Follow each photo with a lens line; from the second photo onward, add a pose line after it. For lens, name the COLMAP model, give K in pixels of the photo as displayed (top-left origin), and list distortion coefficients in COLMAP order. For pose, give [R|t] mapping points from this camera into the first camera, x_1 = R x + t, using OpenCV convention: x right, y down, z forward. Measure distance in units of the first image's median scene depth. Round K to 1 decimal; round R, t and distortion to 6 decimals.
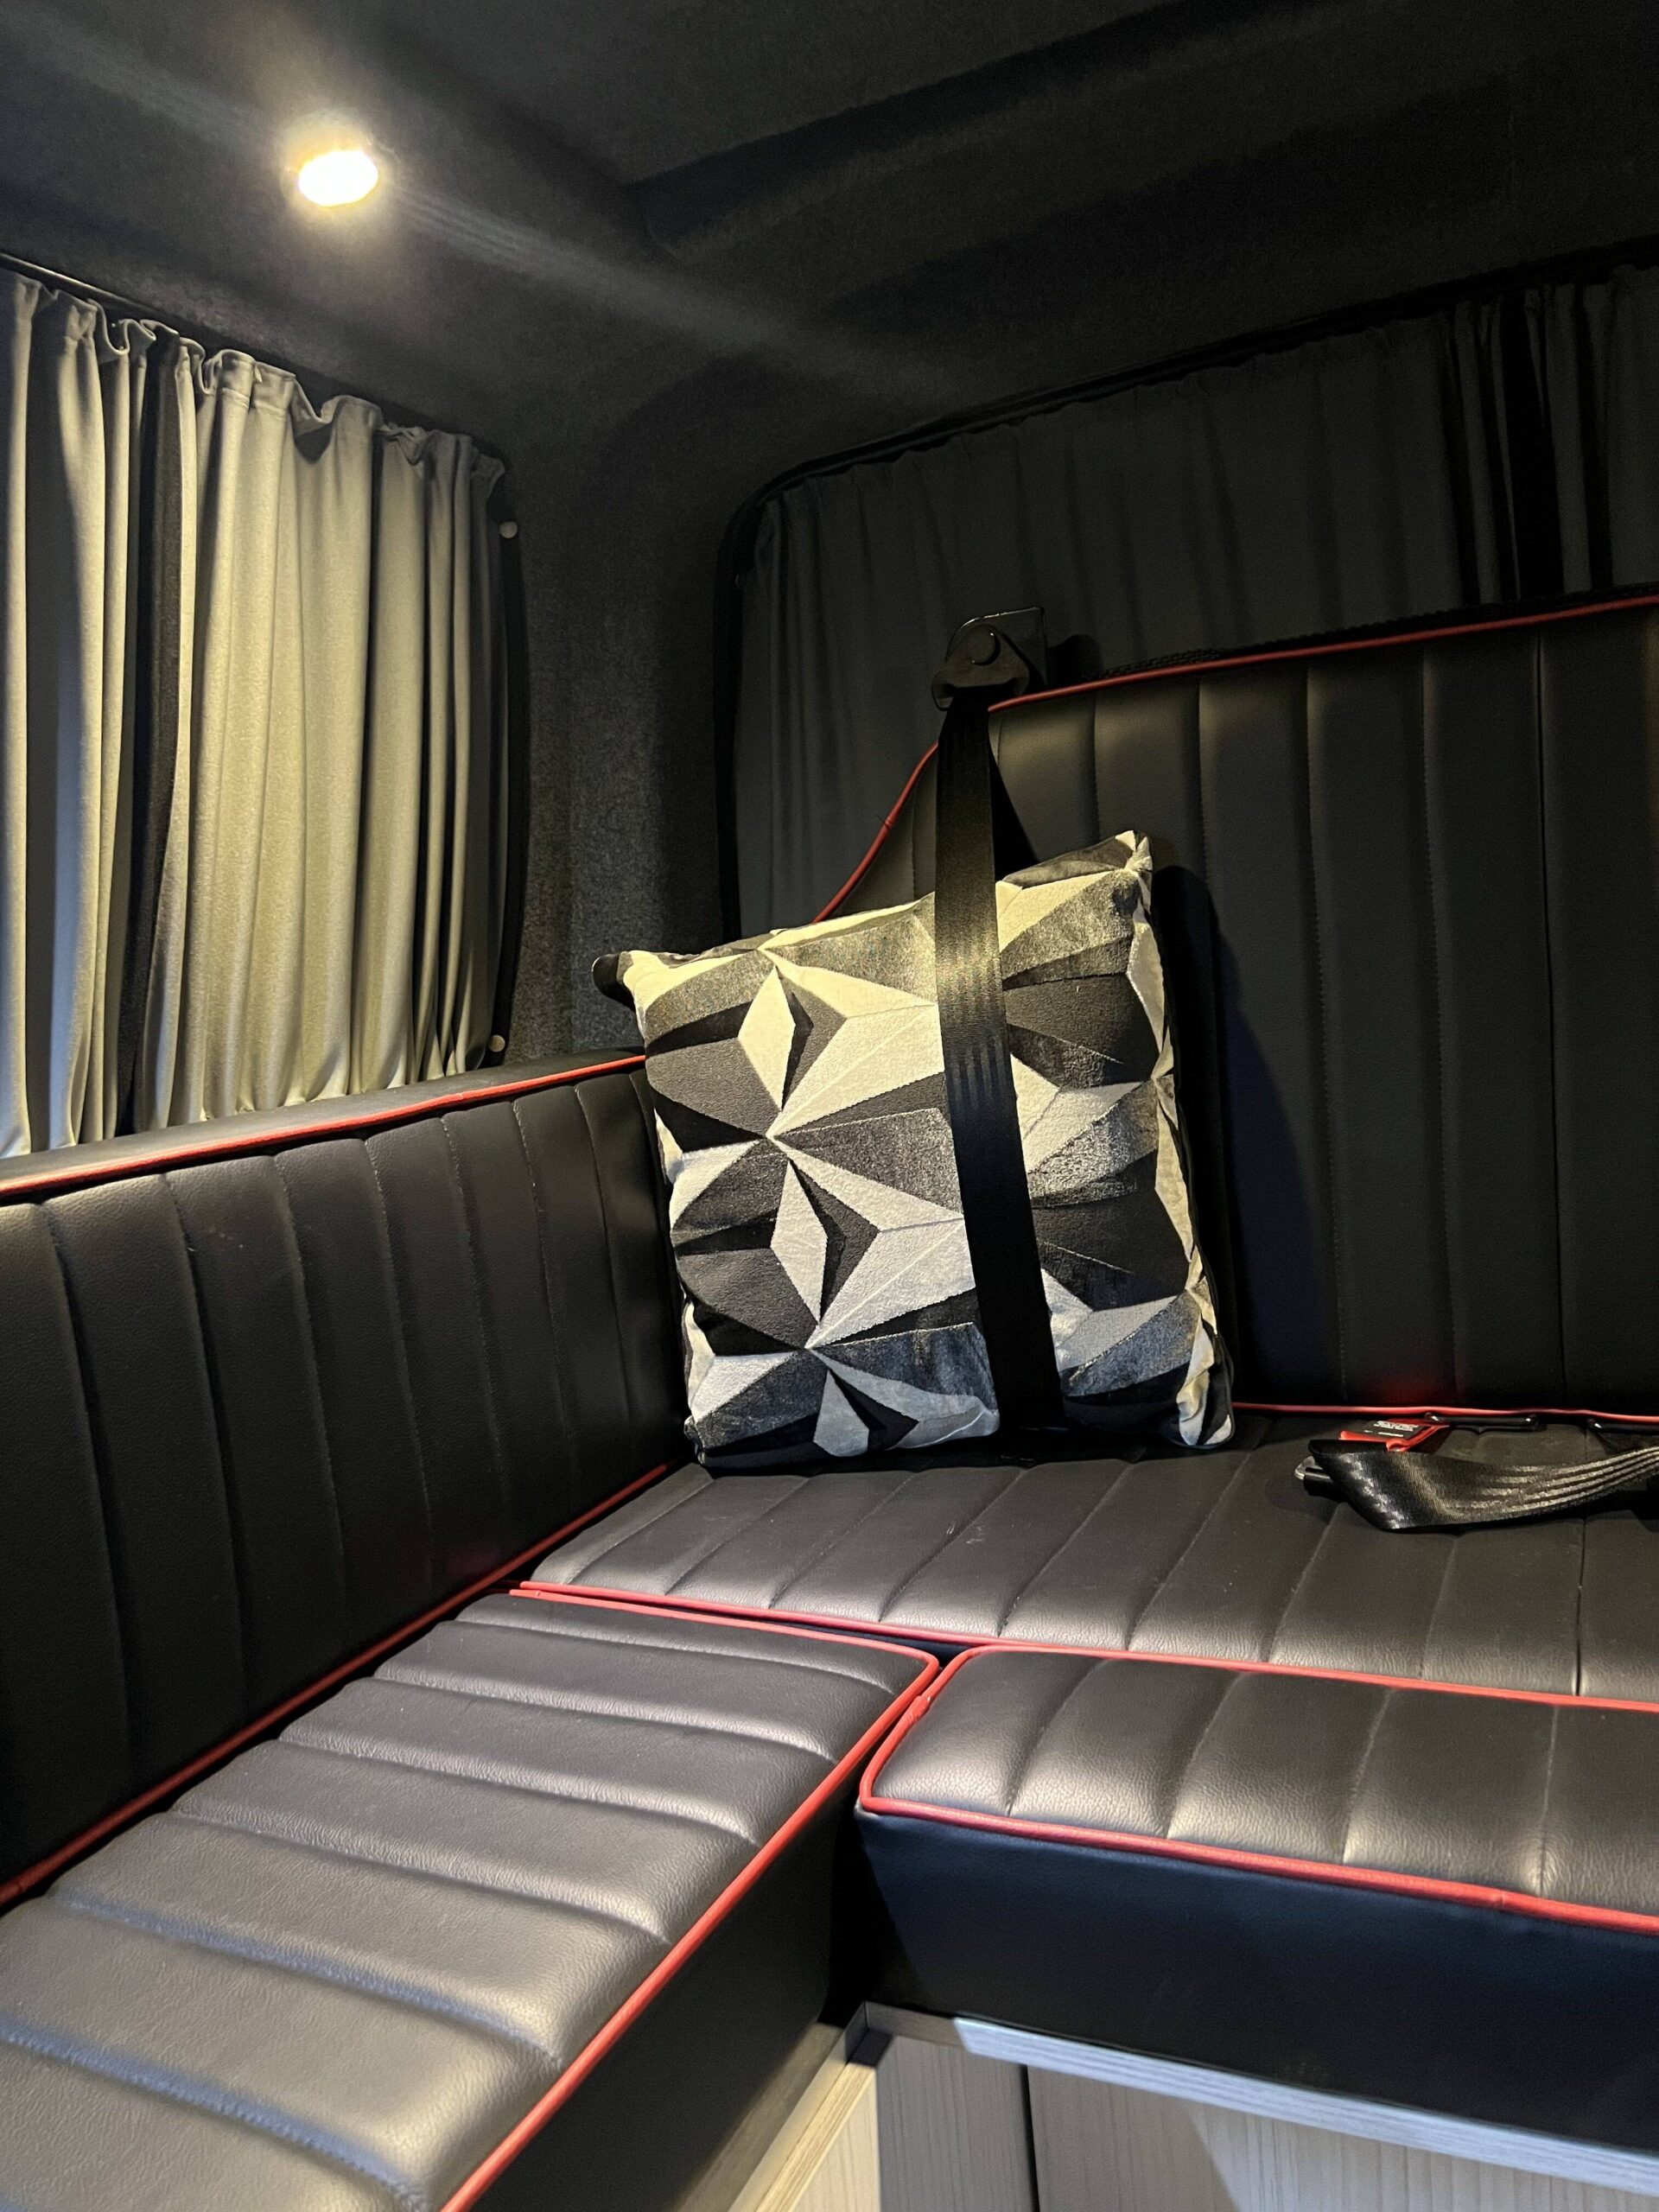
lens RADIAL K [[1665.7, 0, 811.3], [0, 1665.7, 1102.1], [0, 0, 1]] dist [0.049940, -0.060298]
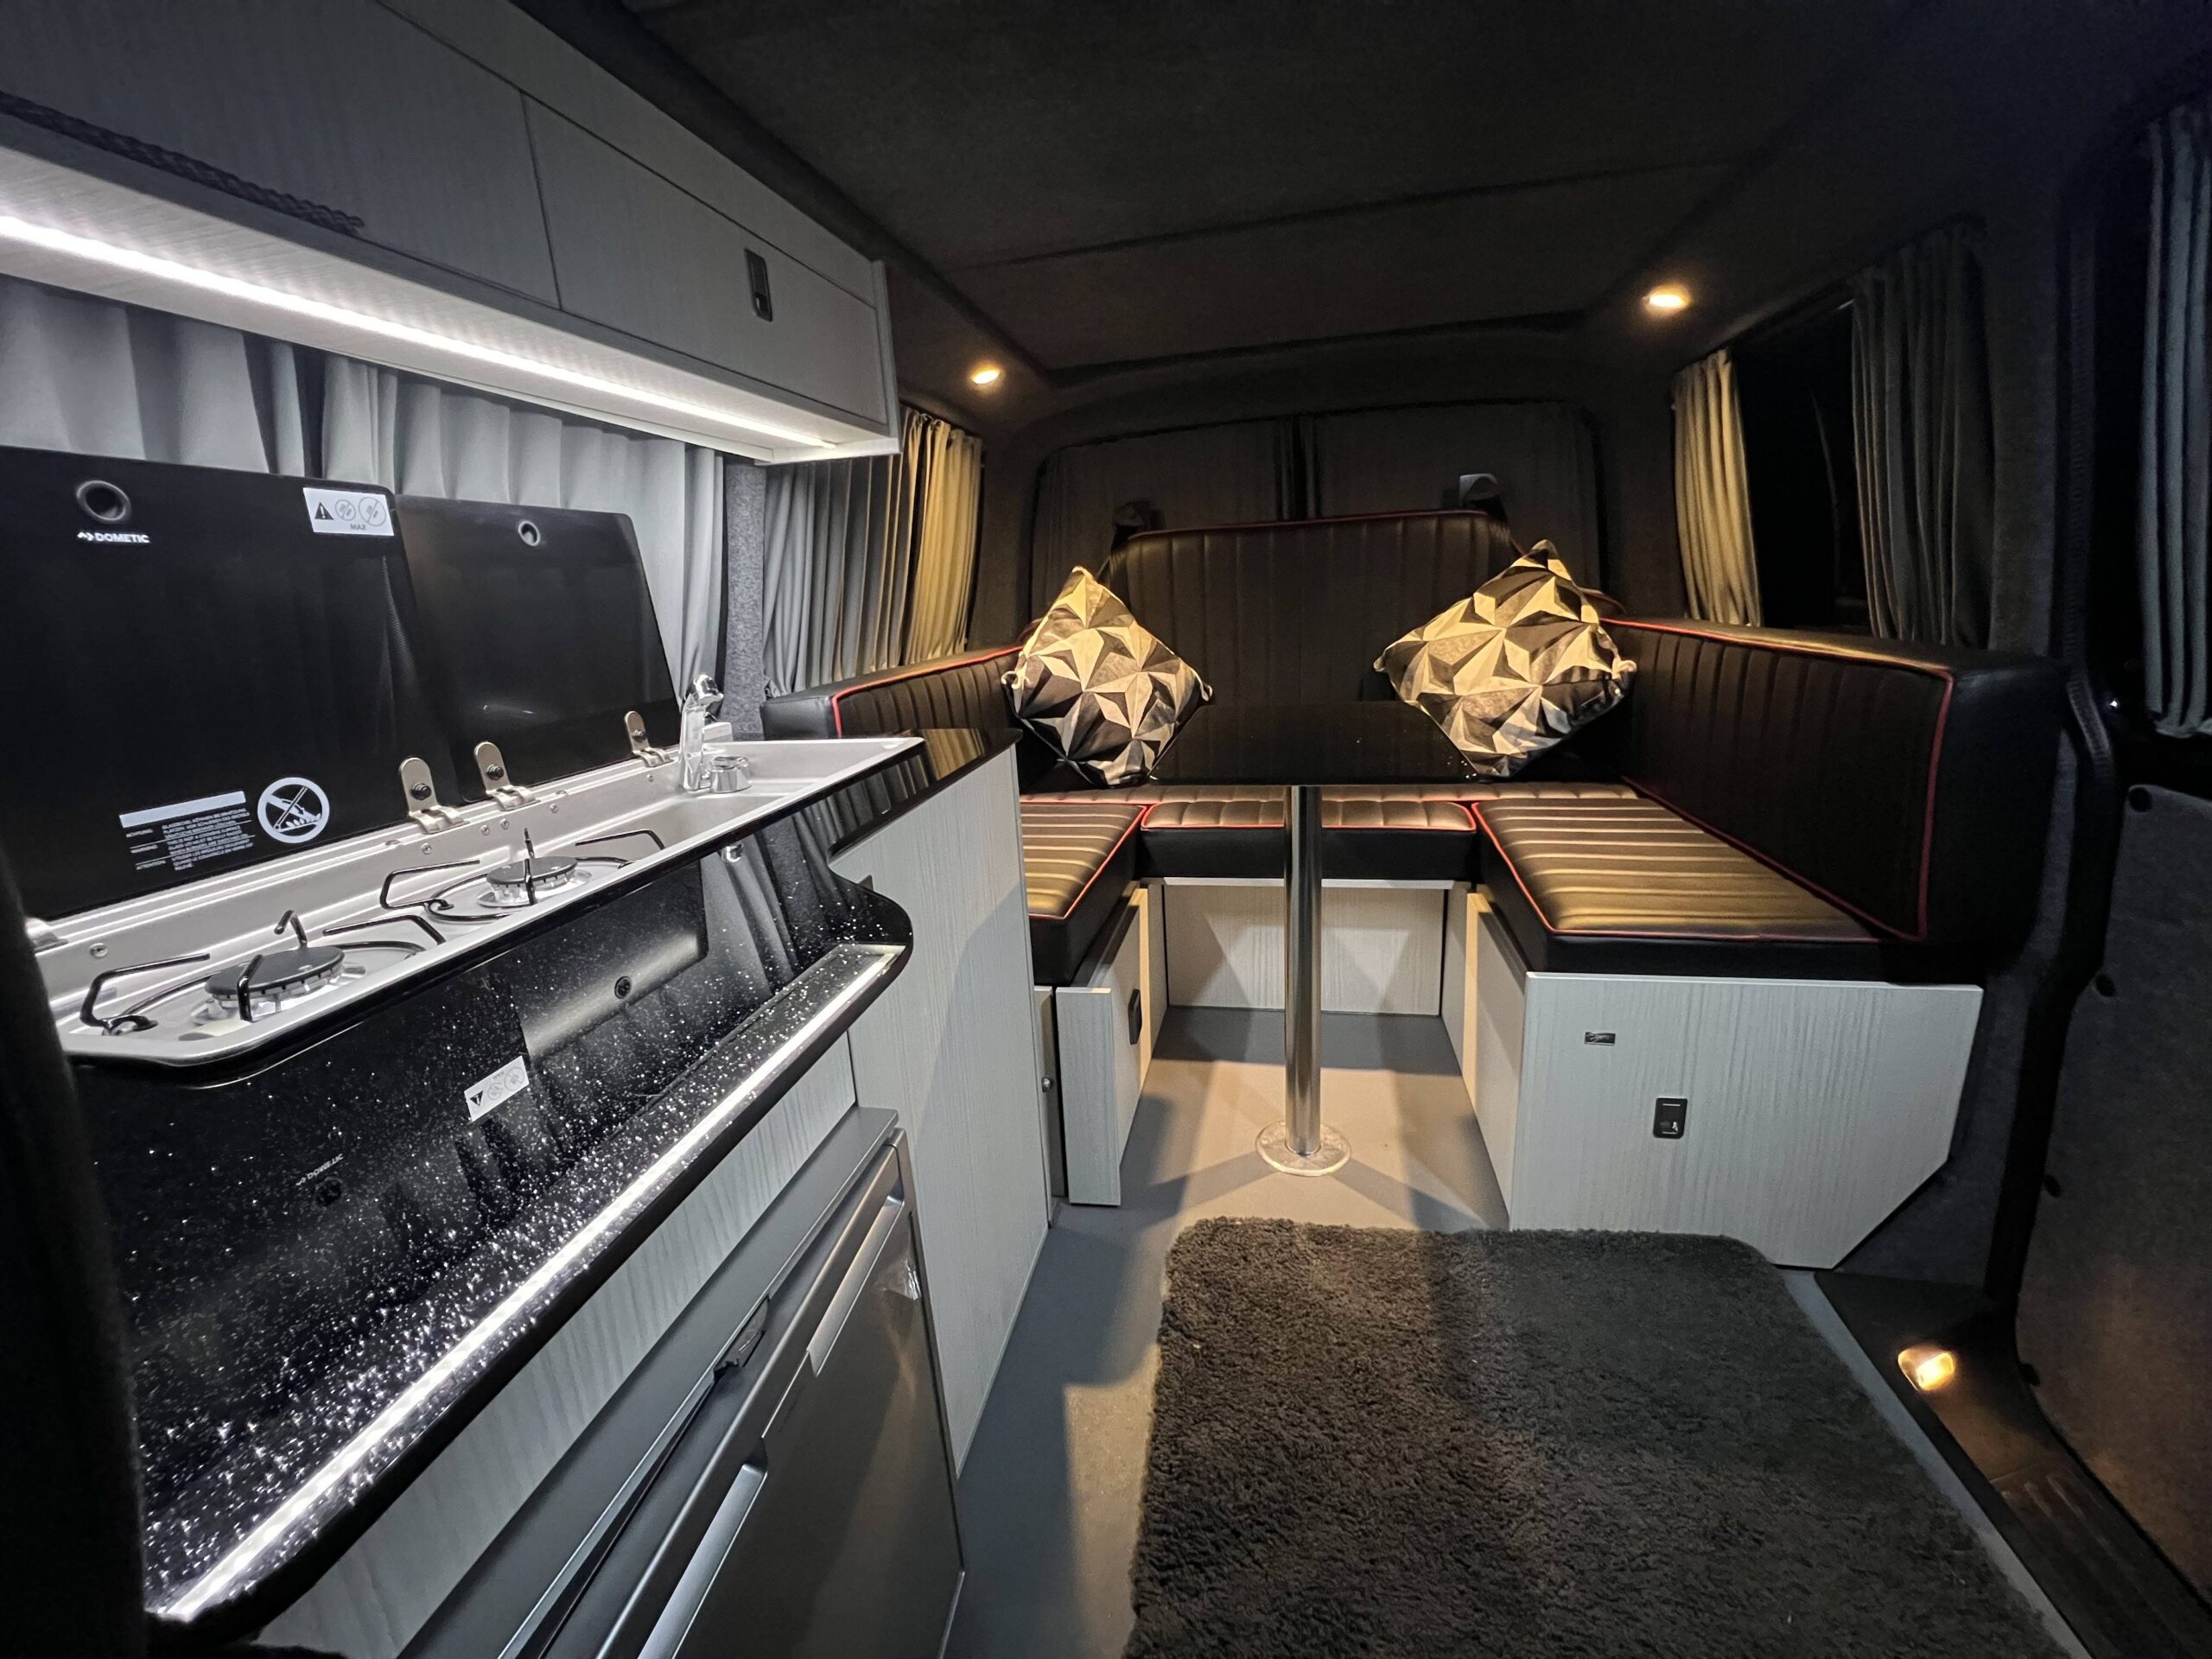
lens RADIAL K [[889.4, 0, 1105.5], [0, 889.4, 820.7], [0, 0, 1]] dist [-0.000601, 0.001637]
pose [[0.971636, -0.020544, 0.235588, -0.386754], [-0.011112, 0.991153, 0.132258, 0.080958], [-0.236221, -0.131125, 0.962811, -0.719423]]
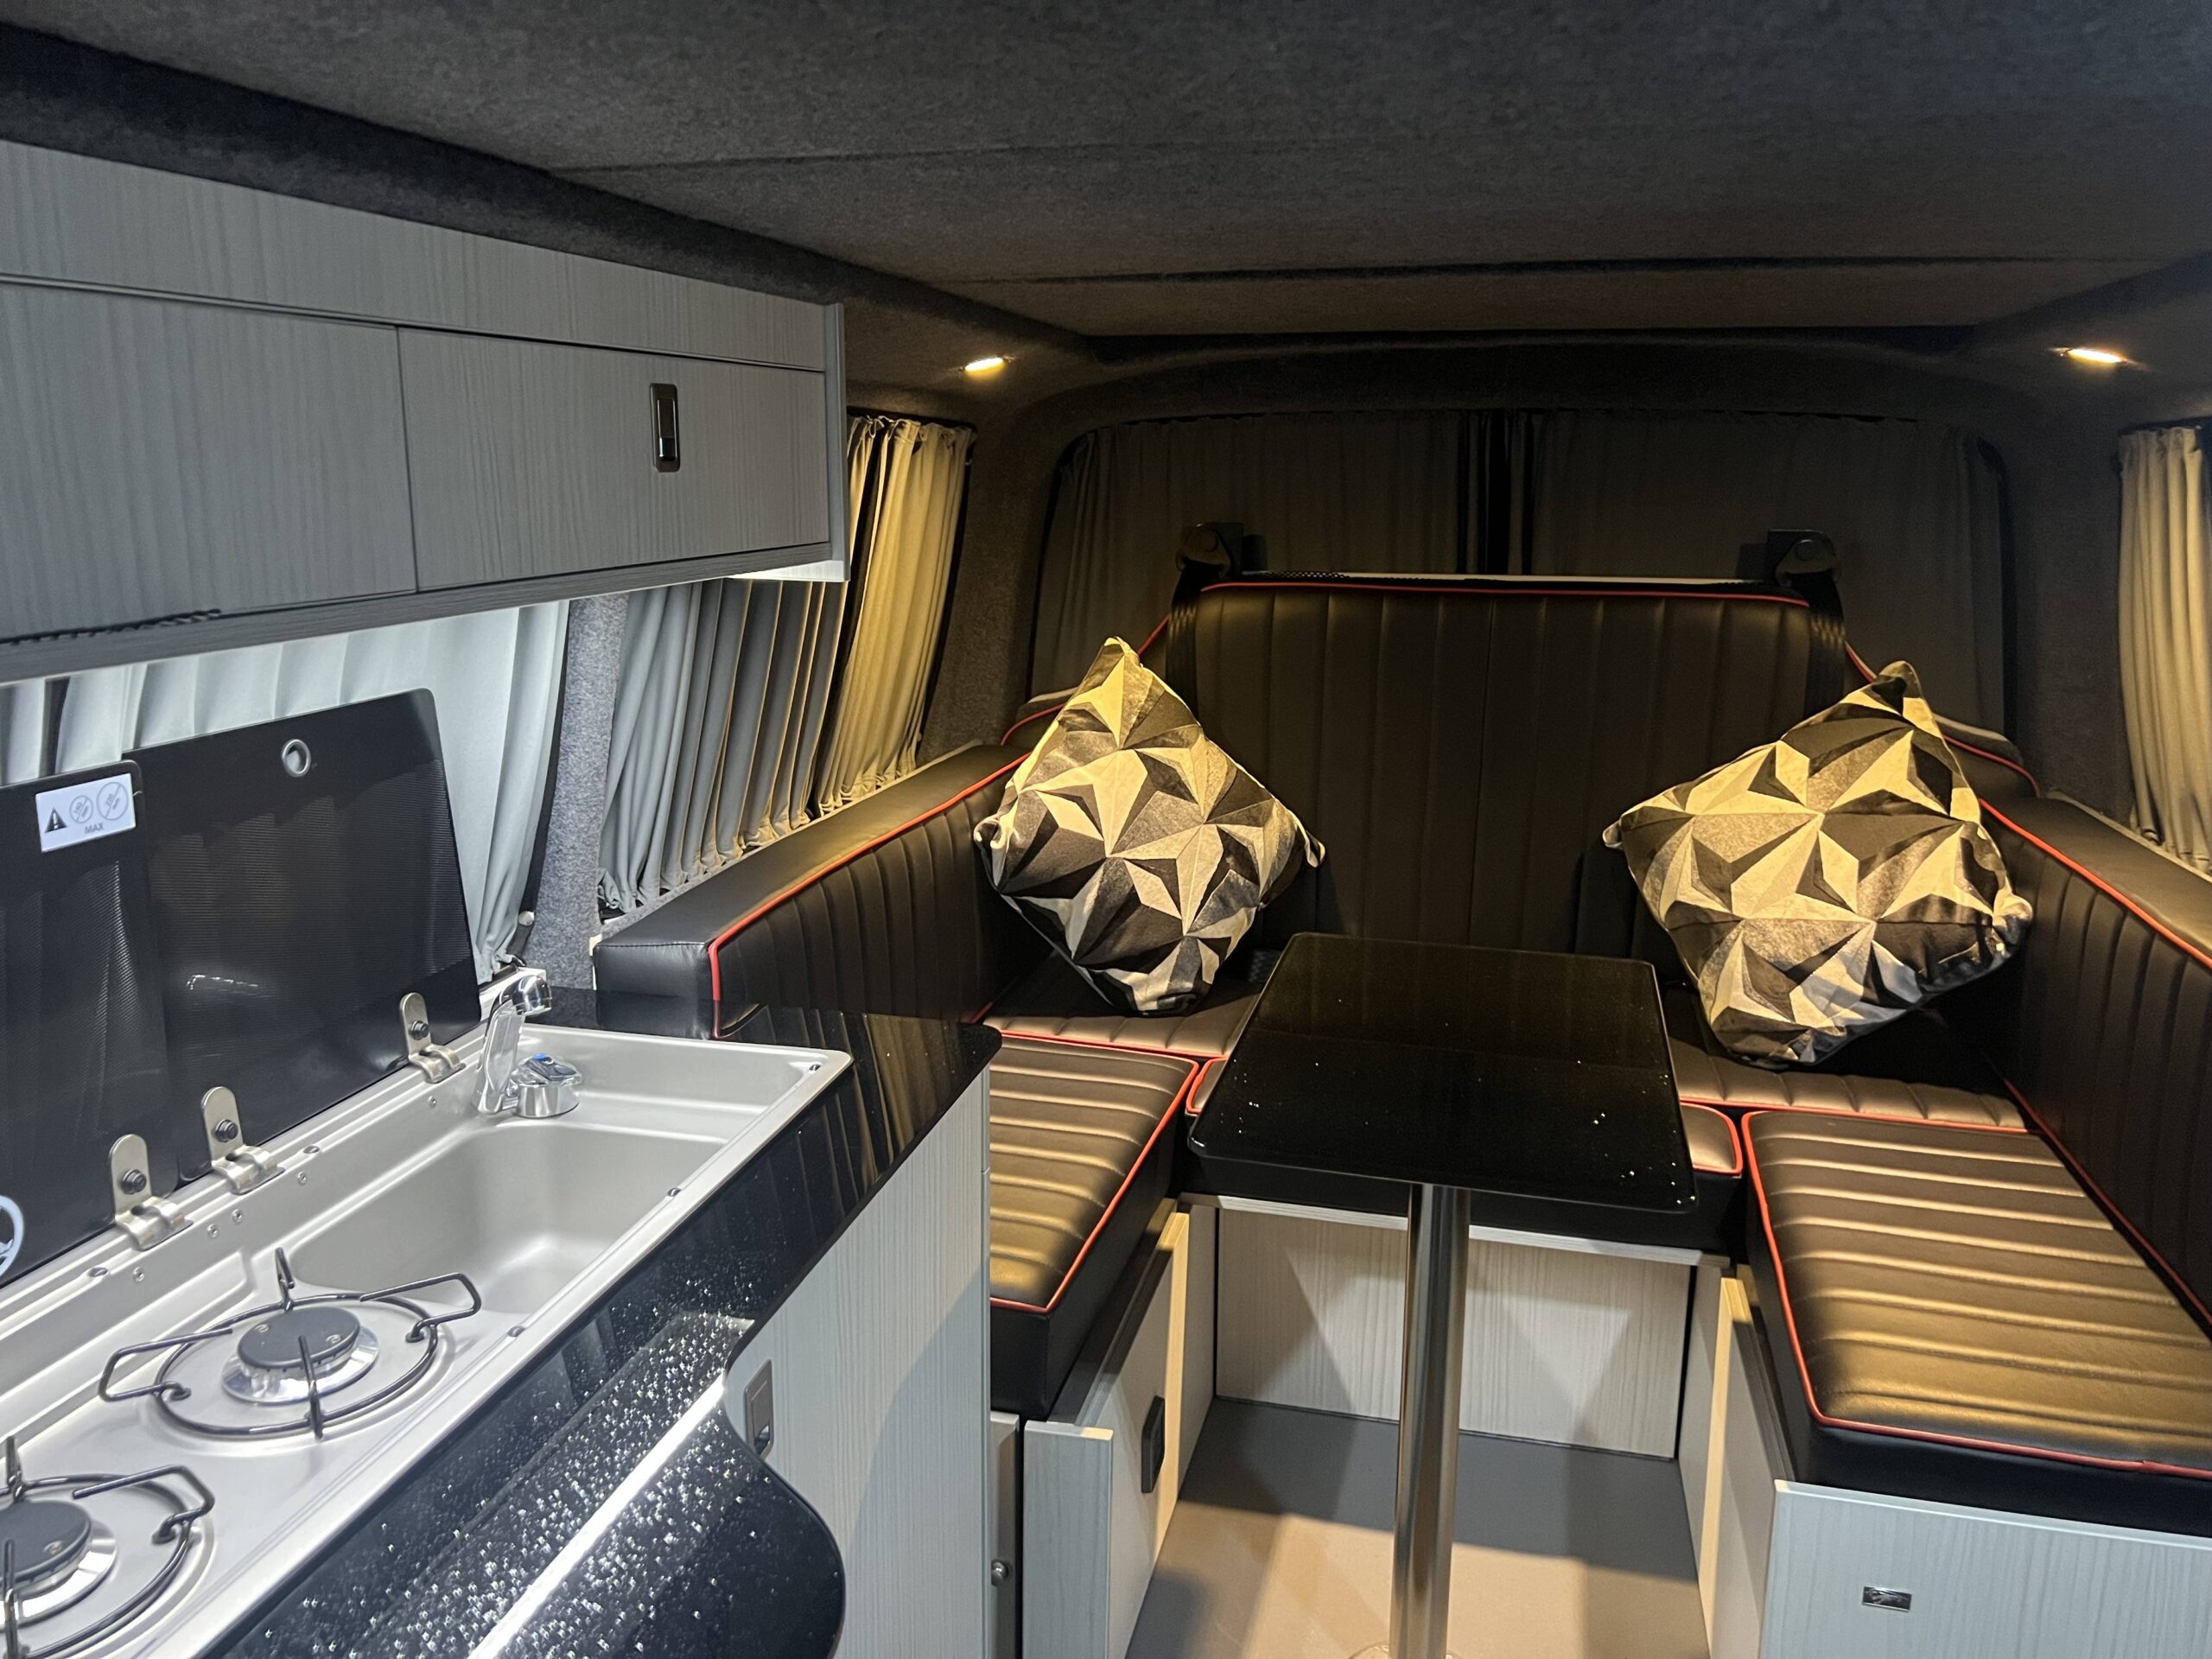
lens RADIAL K [[1665.7, 0, 1112.0], [0, 1665.7, 834.5], [0, 0, 1]] dist [0.049940, -0.060298]
pose [[0.974837, 0.055585, 0.215878, -0.429488], [-0.079035, 0.991685, 0.101556, -0.151609], [-0.208438, -0.116063, 0.971125, -0.885856]]
